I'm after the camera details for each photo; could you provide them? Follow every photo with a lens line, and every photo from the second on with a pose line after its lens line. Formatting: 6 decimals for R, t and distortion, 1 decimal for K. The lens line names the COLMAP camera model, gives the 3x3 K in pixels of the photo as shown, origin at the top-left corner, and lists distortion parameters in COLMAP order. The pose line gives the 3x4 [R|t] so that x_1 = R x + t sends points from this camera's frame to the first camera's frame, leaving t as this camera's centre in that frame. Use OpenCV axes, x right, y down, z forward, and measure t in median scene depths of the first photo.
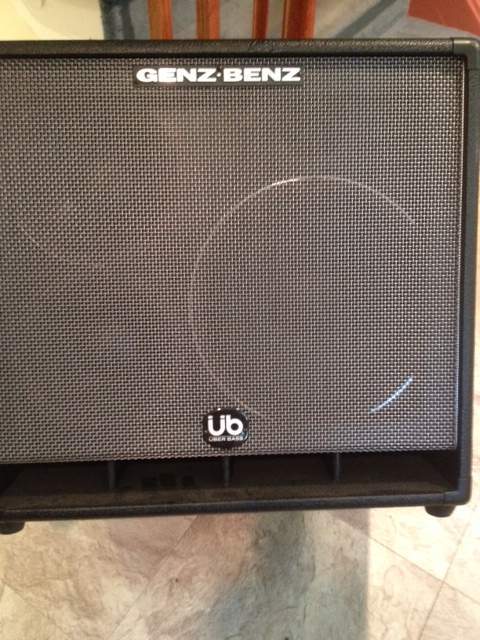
lens RADIAL K [[655.1, 0, 240.0], [0, 655.1, 320.0], [0, 0, 1]] dist [0.041111, -0.001291]
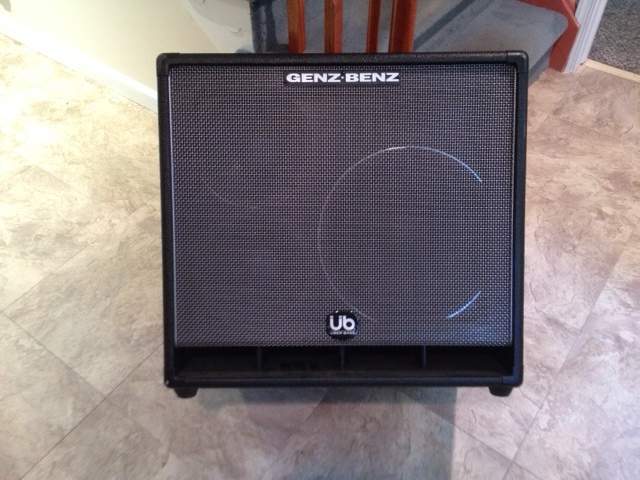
lens RADIAL K [[655.1, 0, 320.0], [0, 655.1, 240.0], [0, 0, 1]] dist [0.041111, -0.001291]
pose [[0.998362, 0.017007, -0.054621, 0.003249], [-0.018962, 0.999190, -0.035483, 0.033560], [0.053974, 0.036461, 0.997876, -0.377912]]
